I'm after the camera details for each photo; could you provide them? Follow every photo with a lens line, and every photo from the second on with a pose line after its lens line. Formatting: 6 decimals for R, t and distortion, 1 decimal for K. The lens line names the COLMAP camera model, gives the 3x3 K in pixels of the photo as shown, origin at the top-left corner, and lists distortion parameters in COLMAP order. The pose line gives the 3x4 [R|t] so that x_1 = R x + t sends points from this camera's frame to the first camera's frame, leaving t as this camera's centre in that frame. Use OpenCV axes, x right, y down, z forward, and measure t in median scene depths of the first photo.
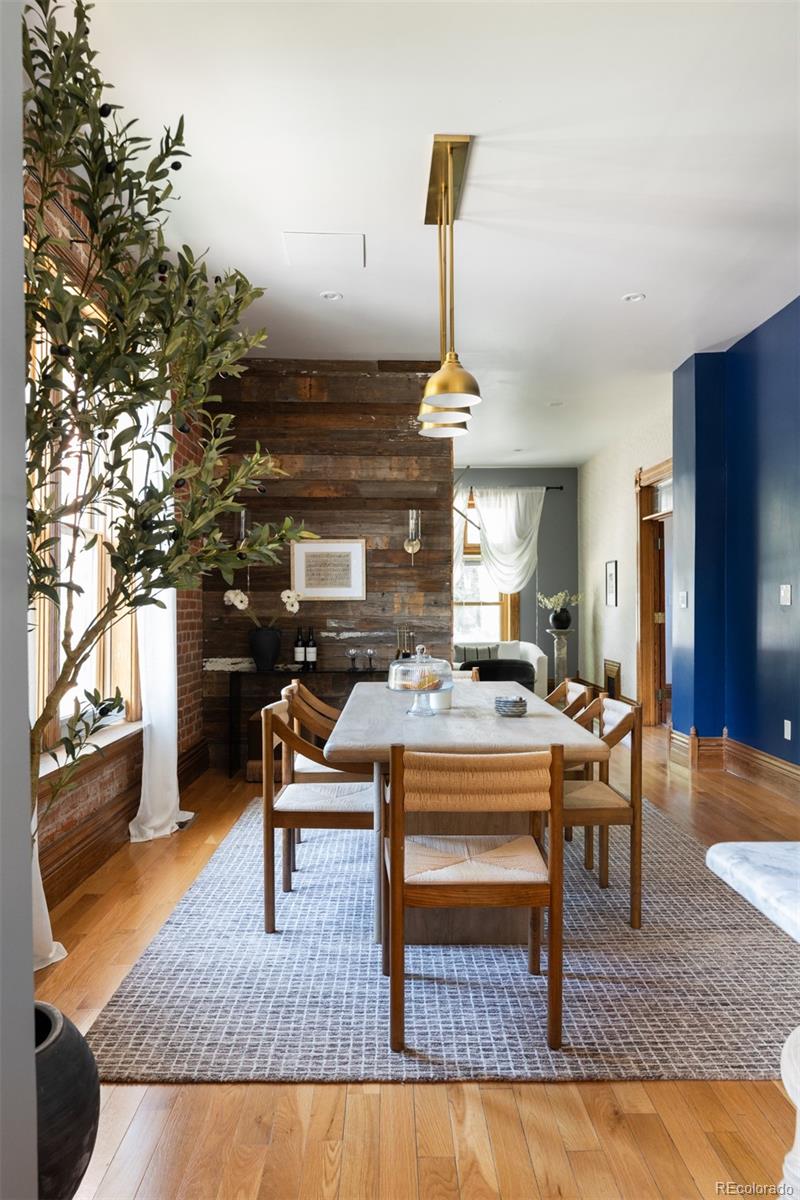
lens RADIAL K [[822.3, 0, 402.1], [0, 822.3, 609.4], [0, 0, 1]] dist [-0.000484, -0.001553]
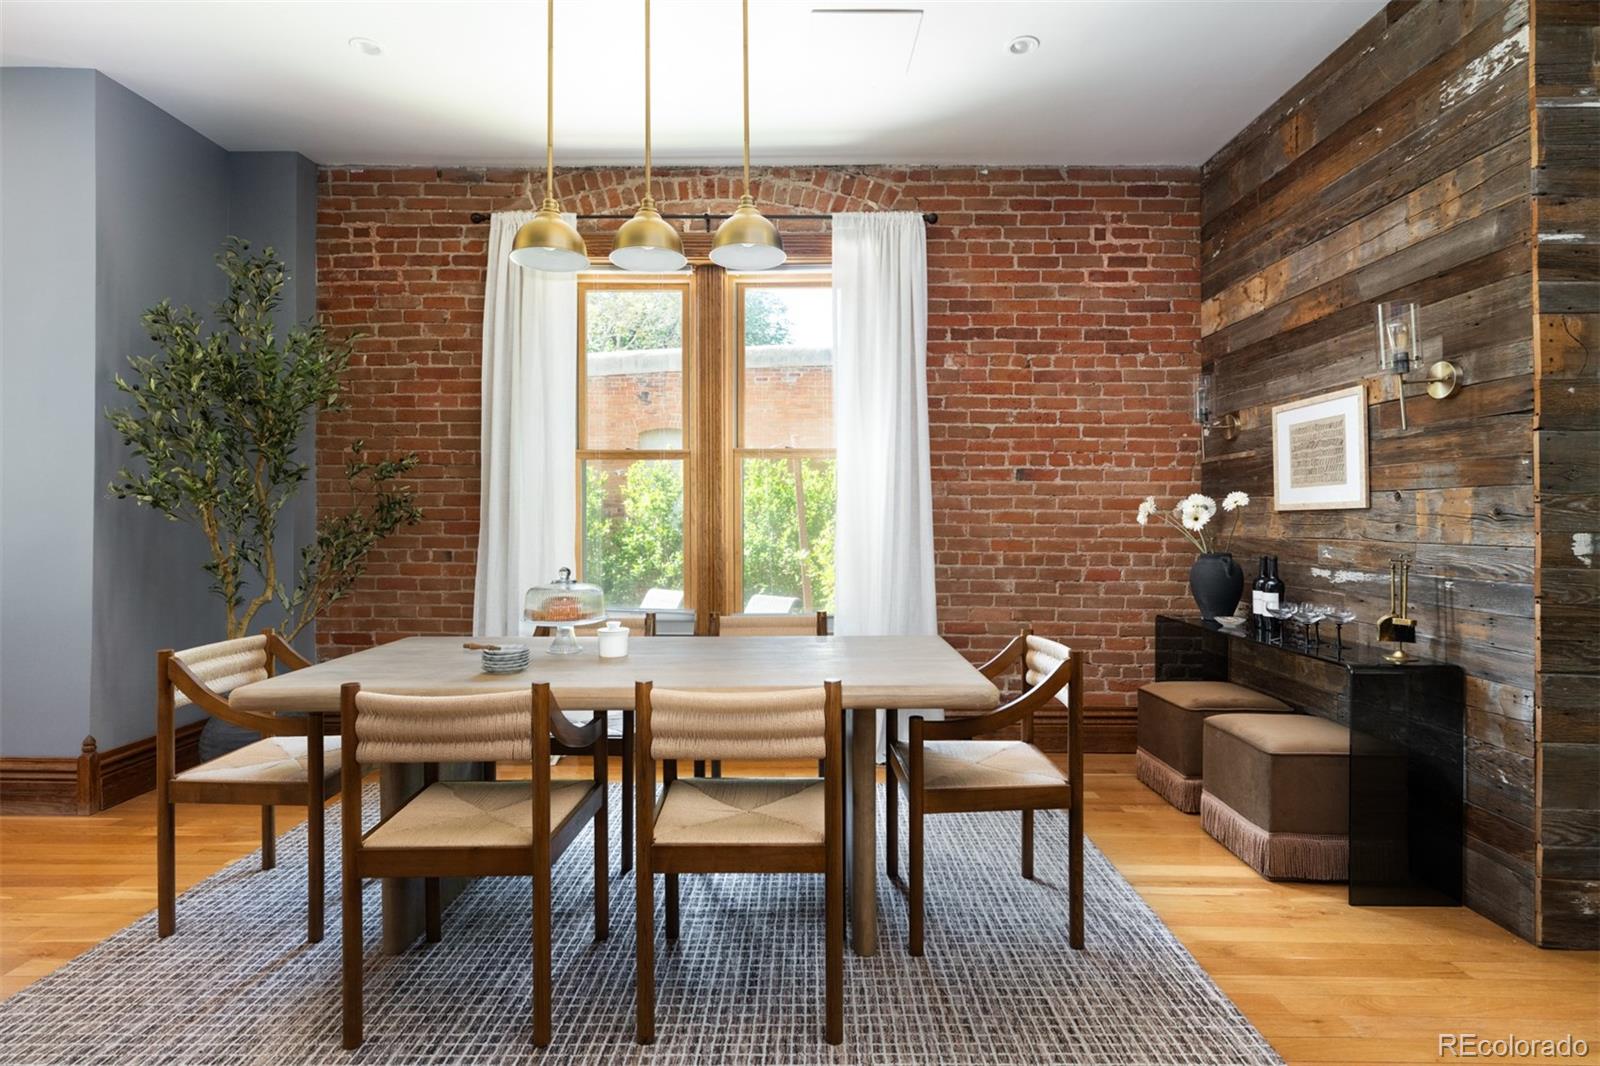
lens RADIAL K [[775.4, 0, 799.2], [0, 775.4, 517.6], [0, 0, 1]] dist [-0.002442, -0.000314]
pose [[-0.025513, -0.002476, -0.999671, 0.426803], [-0.000503, 0.999997, -0.002464, -0.004266], [0.999674, 0.000439, -0.025515, 0.670688]]
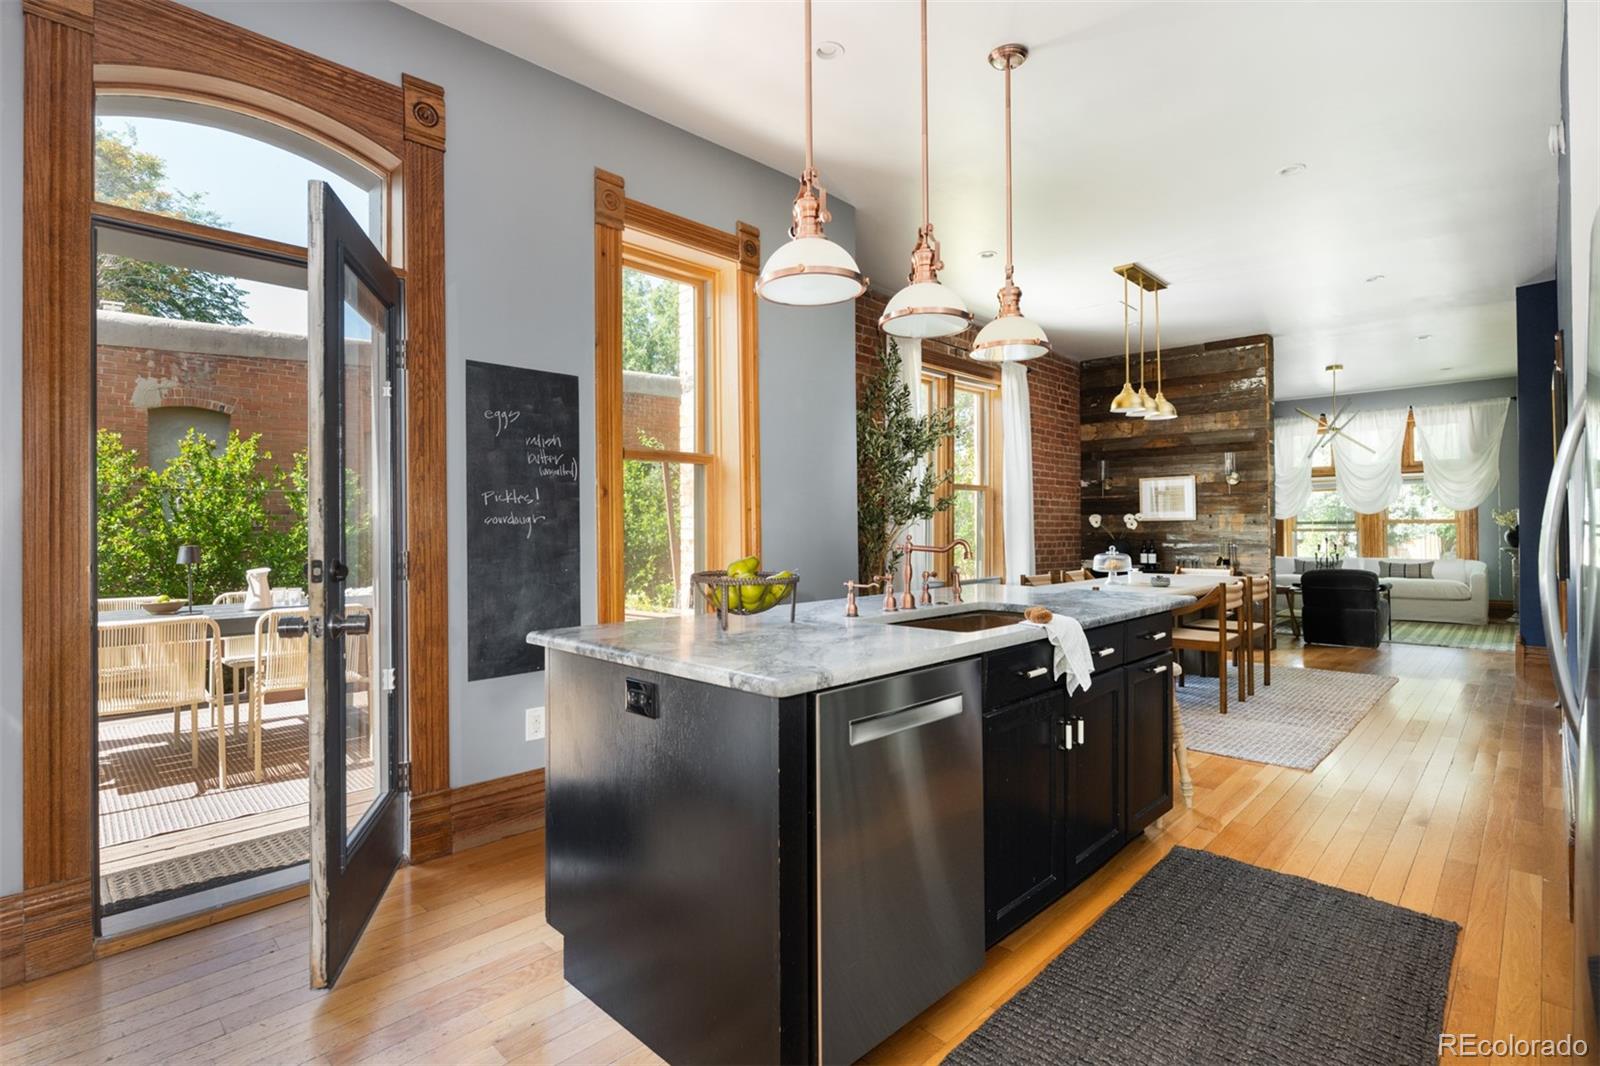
lens RADIAL K [[775.4, 0, 799.2], [0, 775.4, 517.6], [0, 0, 1]] dist [-0.002442, -0.000314]
pose [[0.701290, -0.011743, -0.712779, 0.409073], [0.002267, 0.999896, -0.014243, 0.001260], [0.712872, 0.008373, 0.701244, -0.369472]]
